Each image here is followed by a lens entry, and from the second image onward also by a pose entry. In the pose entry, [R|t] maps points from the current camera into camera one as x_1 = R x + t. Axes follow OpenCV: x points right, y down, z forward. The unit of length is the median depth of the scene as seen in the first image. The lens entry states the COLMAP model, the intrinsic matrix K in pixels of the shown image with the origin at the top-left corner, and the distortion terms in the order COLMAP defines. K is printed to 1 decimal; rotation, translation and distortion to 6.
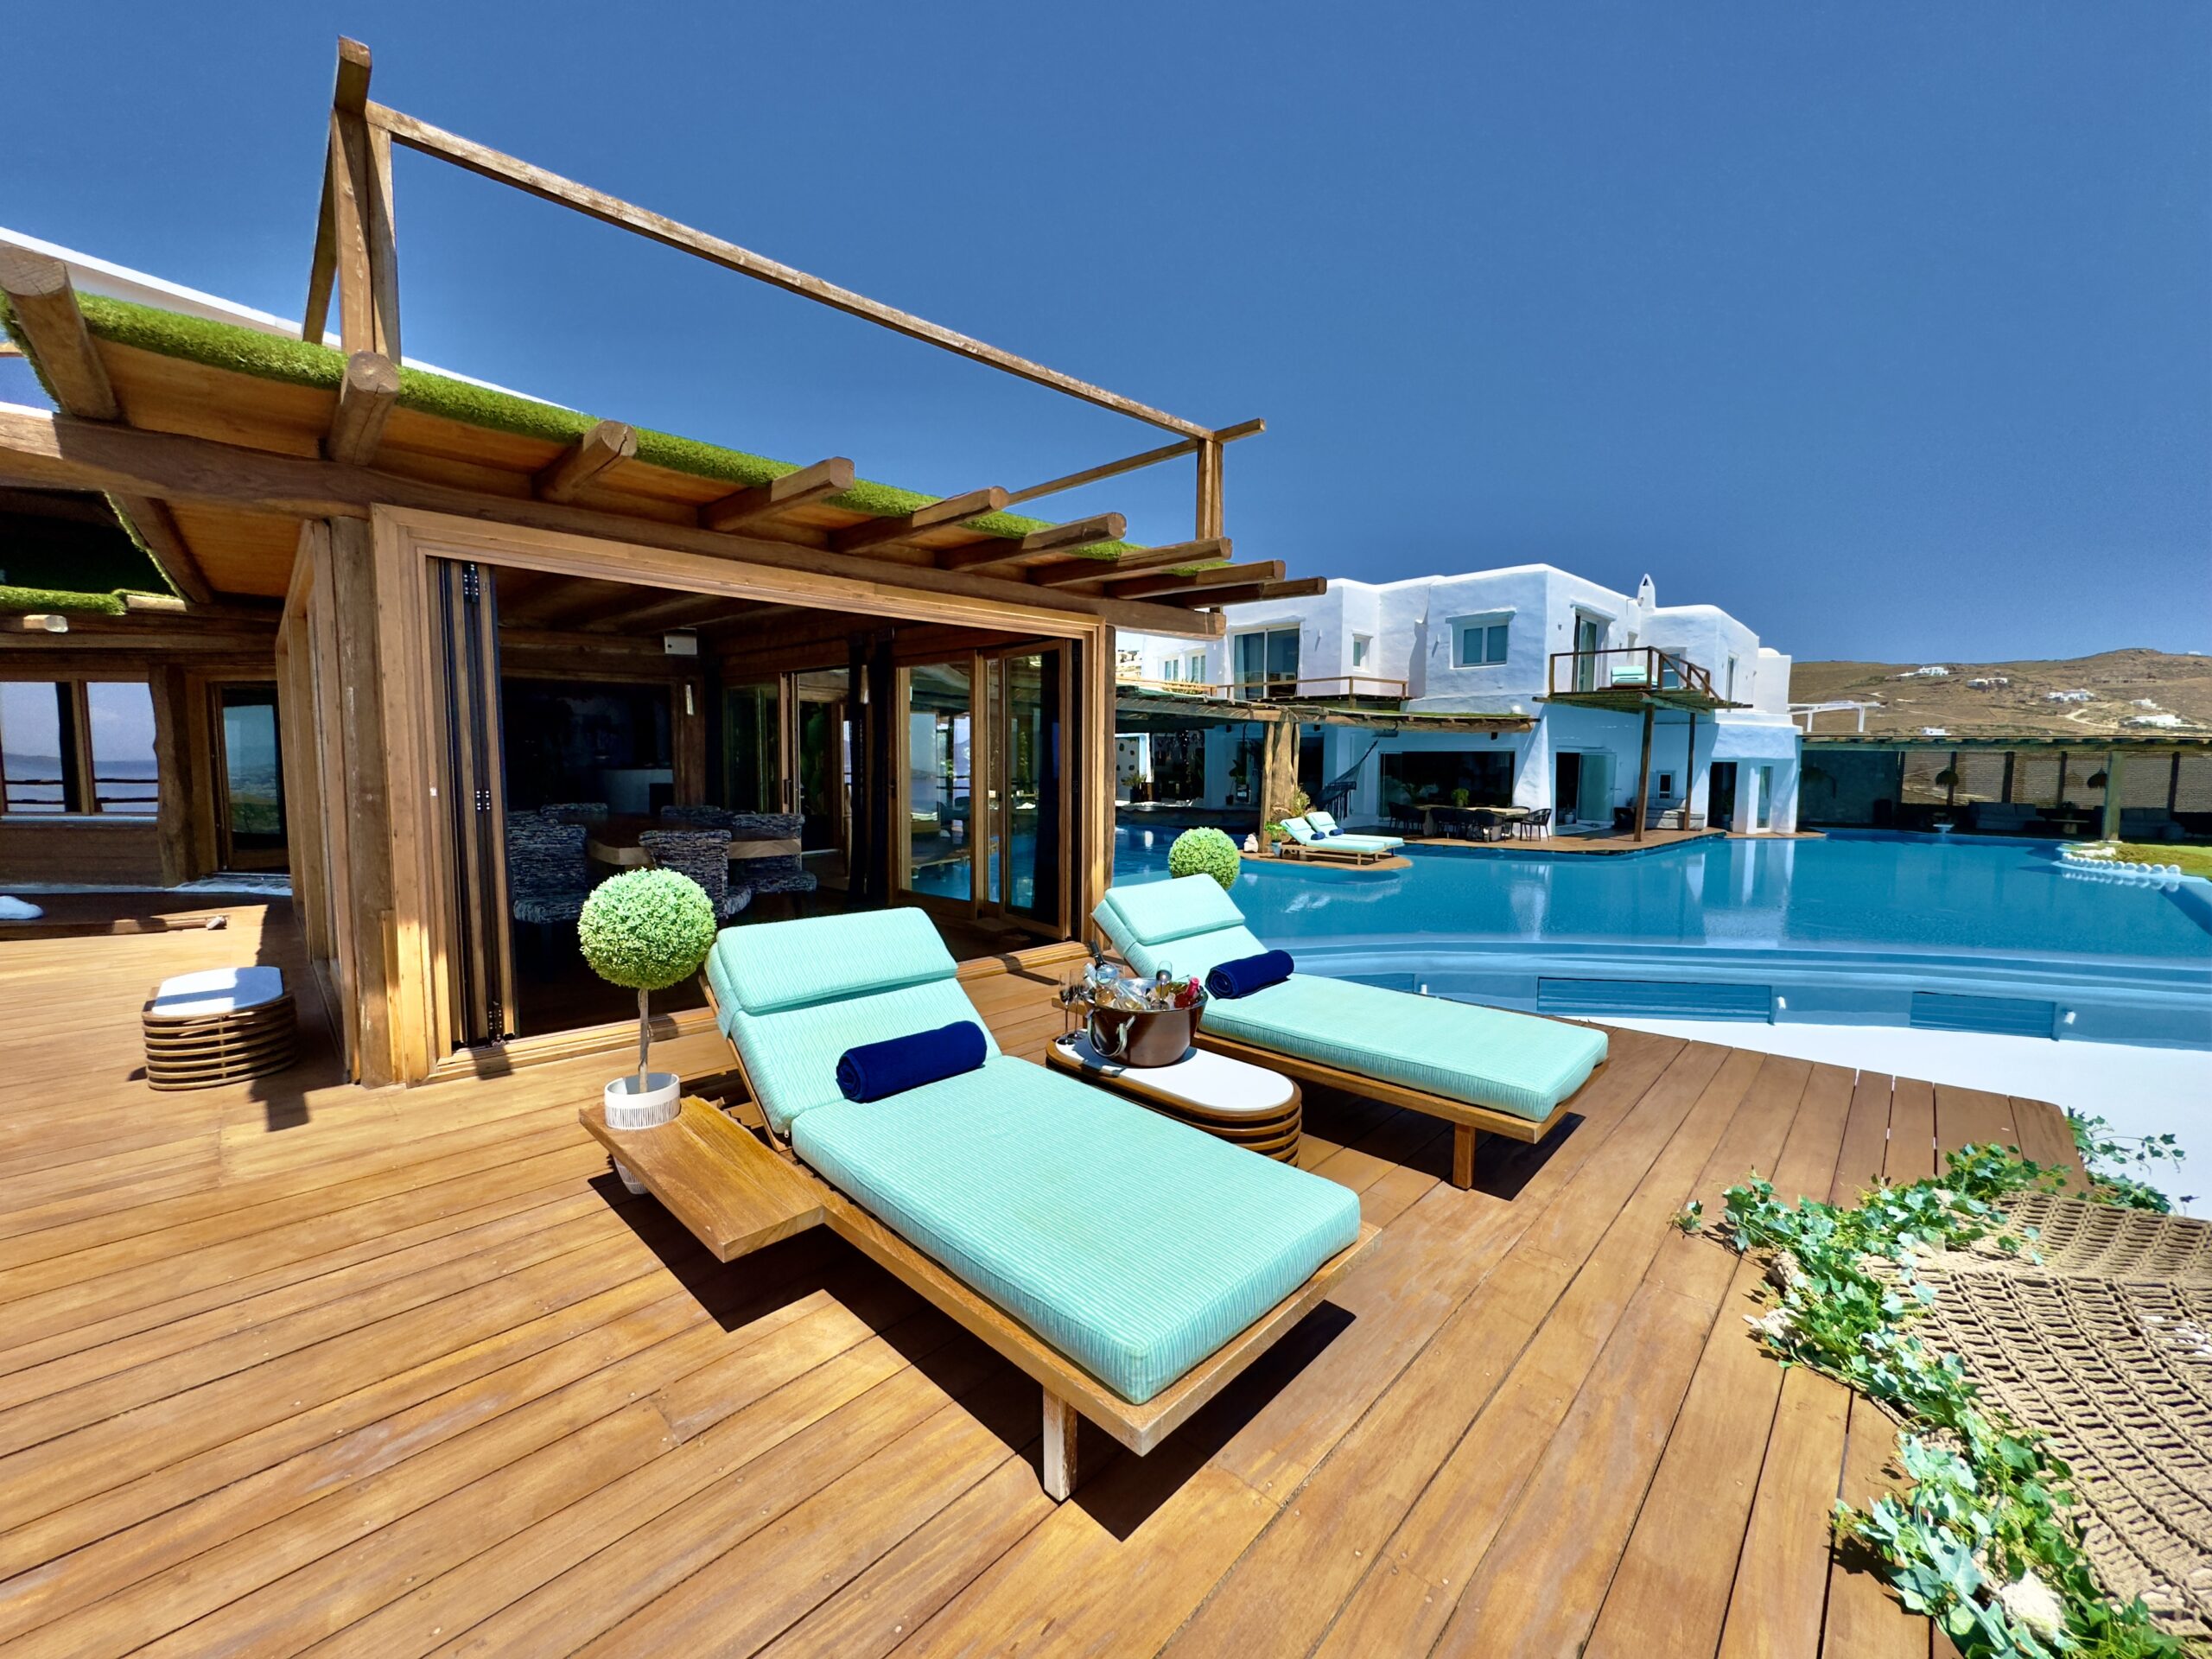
lens RADIAL K [[878.3, 0, 1106.0], [0, 878.3, 829.5], [0, 0, 1]] dist [-0.000591, -0.000193]
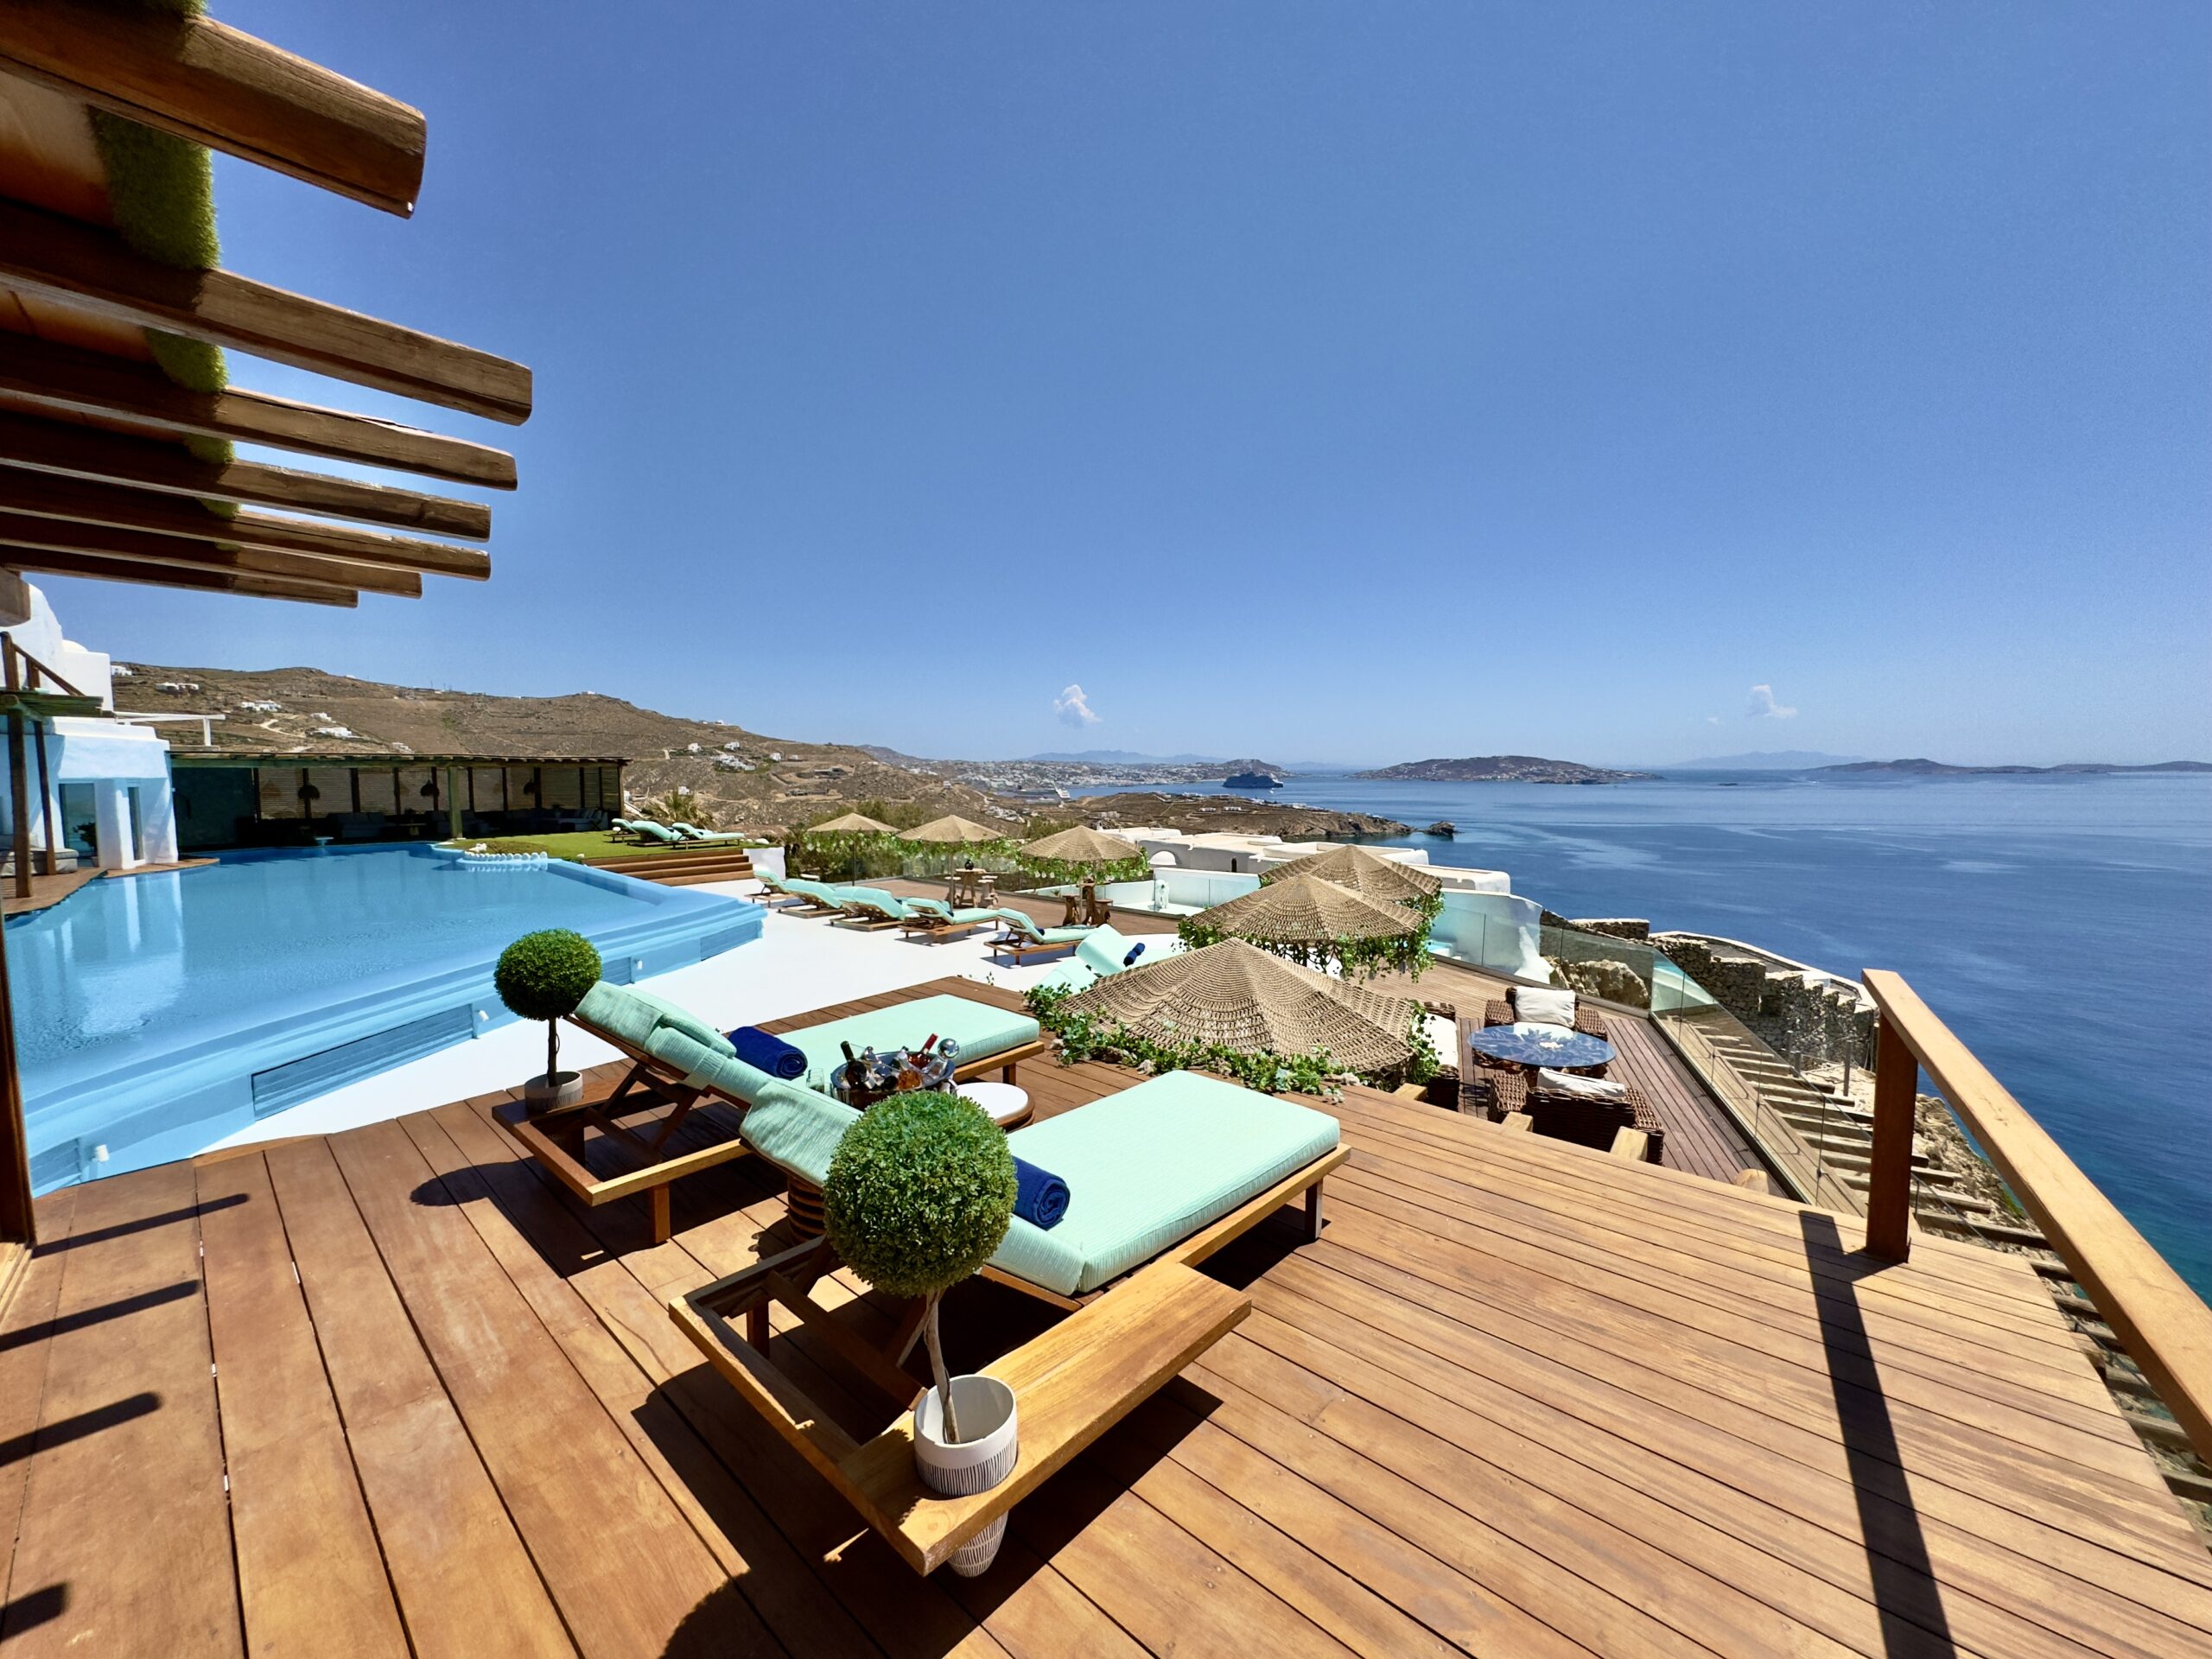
lens RADIAL K [[885.2, 0, 1106.0], [0, 885.2, 829.5], [0, 0, 1]] dist [0.000681, 0.000082]
pose [[-0.015053, -0.079635, 0.996710, -0.108361], [0.088300, 0.992823, 0.080658, -0.017578], [-0.995980, 0.089224, -0.007913, 0.081032]]
